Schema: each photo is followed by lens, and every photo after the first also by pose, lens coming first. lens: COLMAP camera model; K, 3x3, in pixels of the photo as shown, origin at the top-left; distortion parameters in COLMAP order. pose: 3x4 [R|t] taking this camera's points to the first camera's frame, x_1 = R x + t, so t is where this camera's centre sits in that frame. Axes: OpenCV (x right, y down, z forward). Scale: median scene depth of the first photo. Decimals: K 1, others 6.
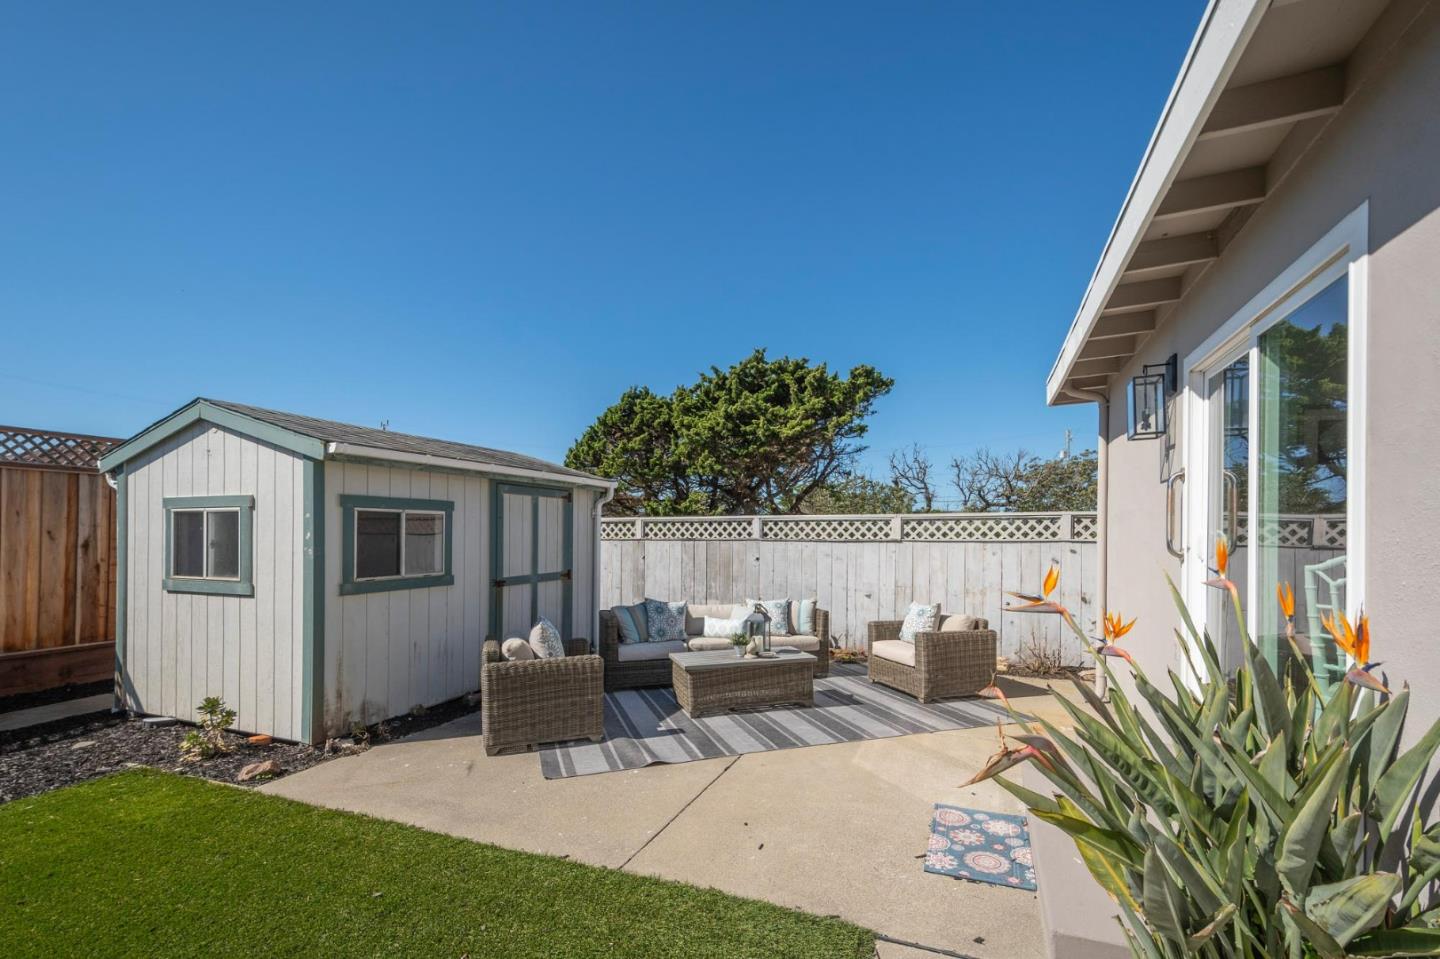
lens RADIAL K [[665.9, 0, 720.0], [0, 665.9, 479.5], [0, 0, 1]] dist [-0.002097, -0.000173]
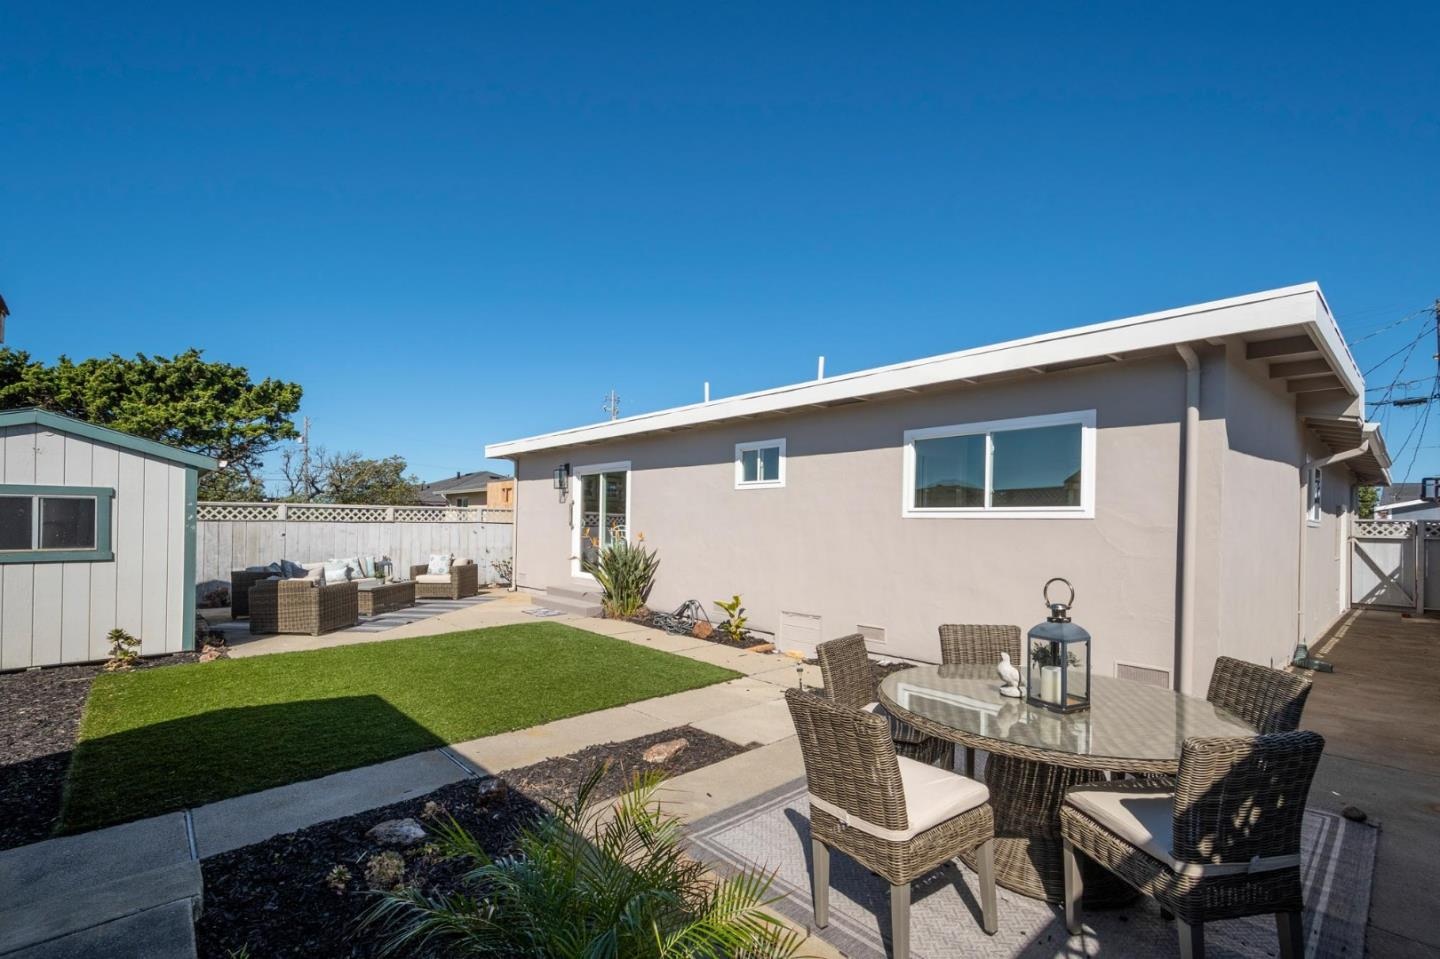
lens RADIAL K [[636.5, 0, 719.8], [0, 636.5, 473.1], [0, 0, 1]] dist [0.000587, 0.000110]
pose [[0.445758, 0.068886, 0.892499, -1.030395], [-0.079846, 0.996120, -0.037005, -0.045122], [-0.891585, -0.054767, 0.449529, -0.552478]]
